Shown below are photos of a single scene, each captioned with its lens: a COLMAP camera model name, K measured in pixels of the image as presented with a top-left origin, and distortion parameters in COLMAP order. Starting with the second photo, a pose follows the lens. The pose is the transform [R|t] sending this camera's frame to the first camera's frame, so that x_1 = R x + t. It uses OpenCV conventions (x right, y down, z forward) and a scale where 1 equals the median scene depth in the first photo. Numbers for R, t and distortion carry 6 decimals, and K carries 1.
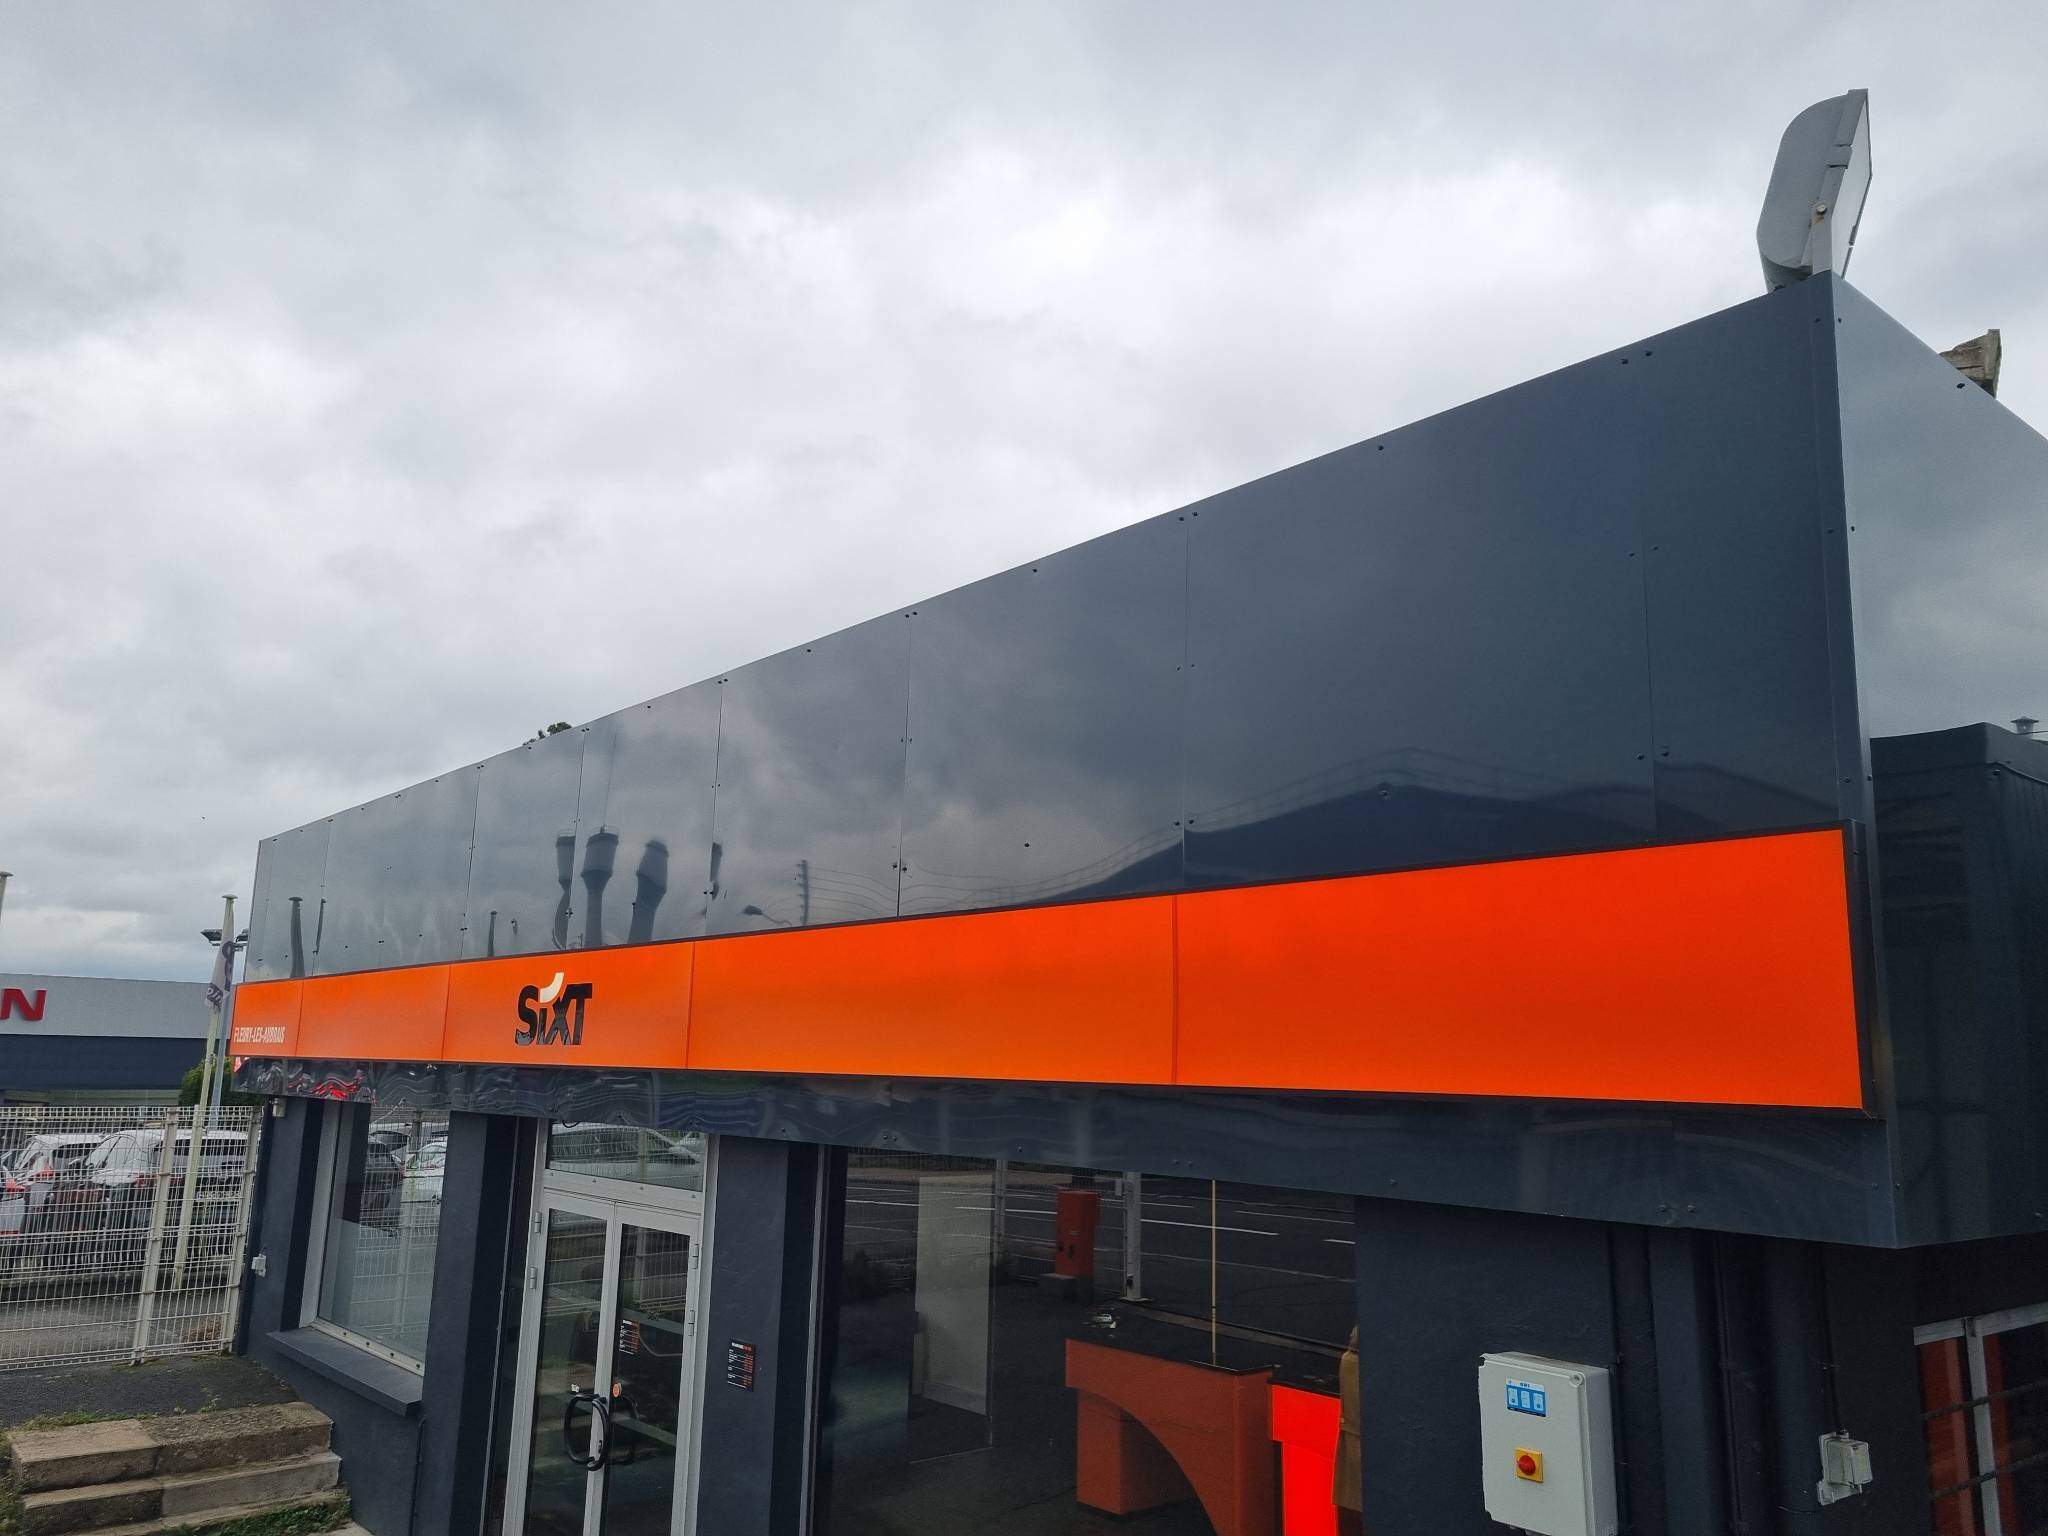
lens RADIAL K [[1533.8, 0, 1021.8], [0, 1533.8, 790.3], [0, 0, 1]] dist [0.063680, -0.036493]
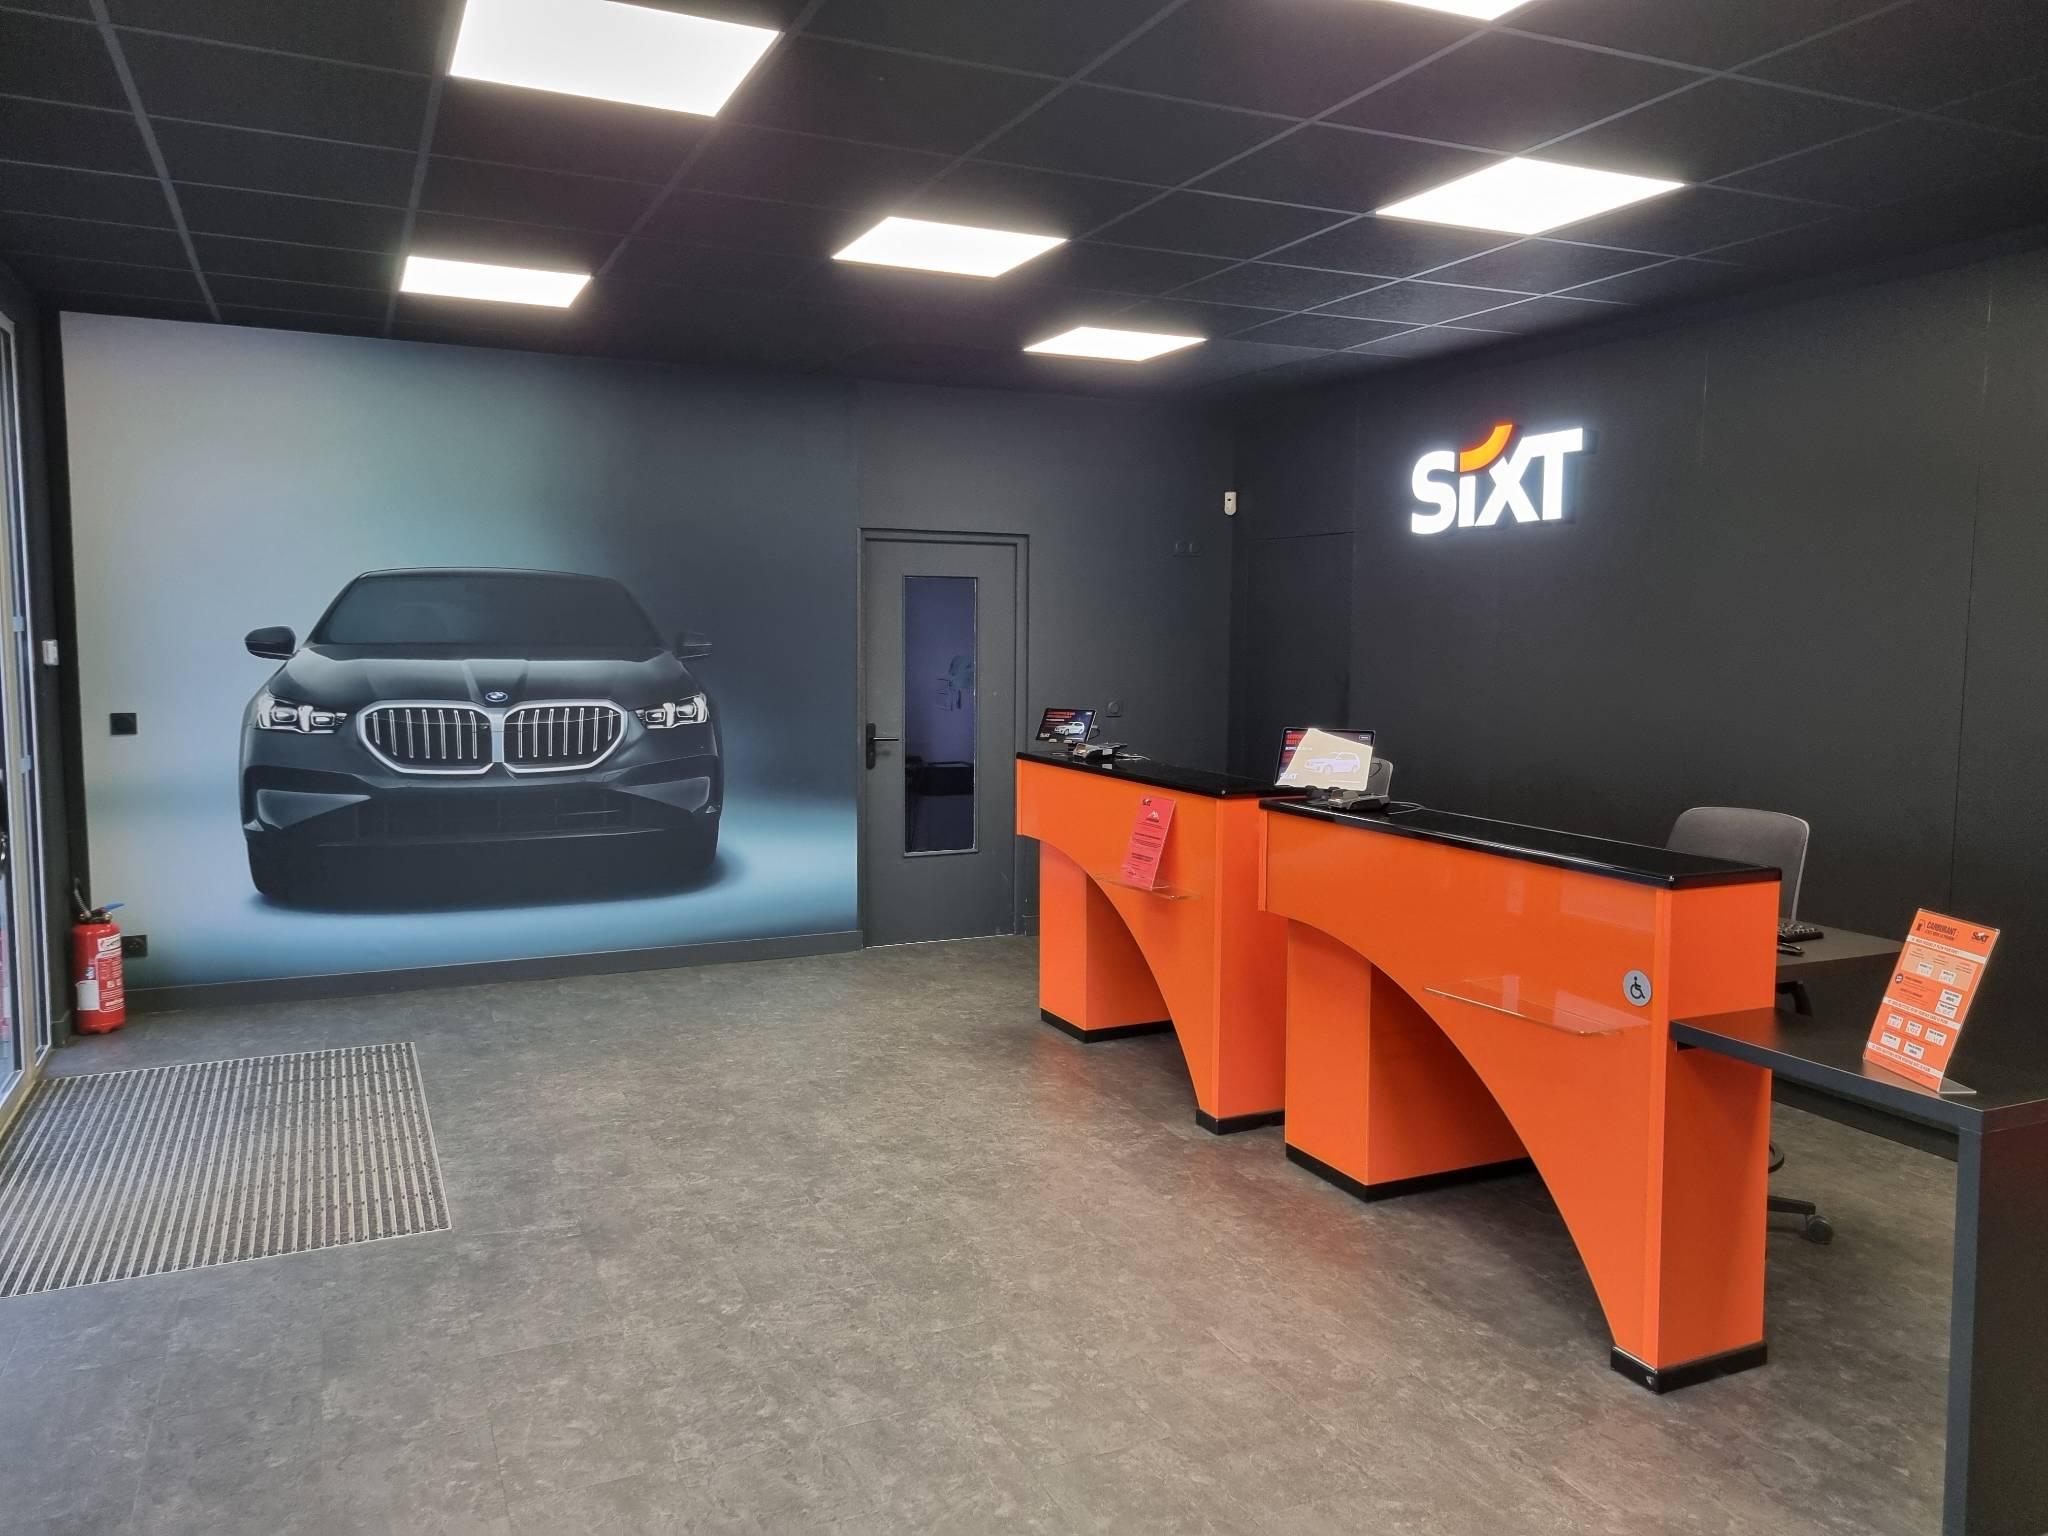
lens RADIAL K [[1533.8, 0, 1041.7], [0, 1533.8, 758.4], [0, 0, 1]] dist [0.063680, -0.036493]
pose [[0.966232, 0.010270, -0.257470, 0.248014], [0.056567, 0.966377, 0.250832, 0.270016], [0.251389, -0.256926, 0.933163, 0.589392]]
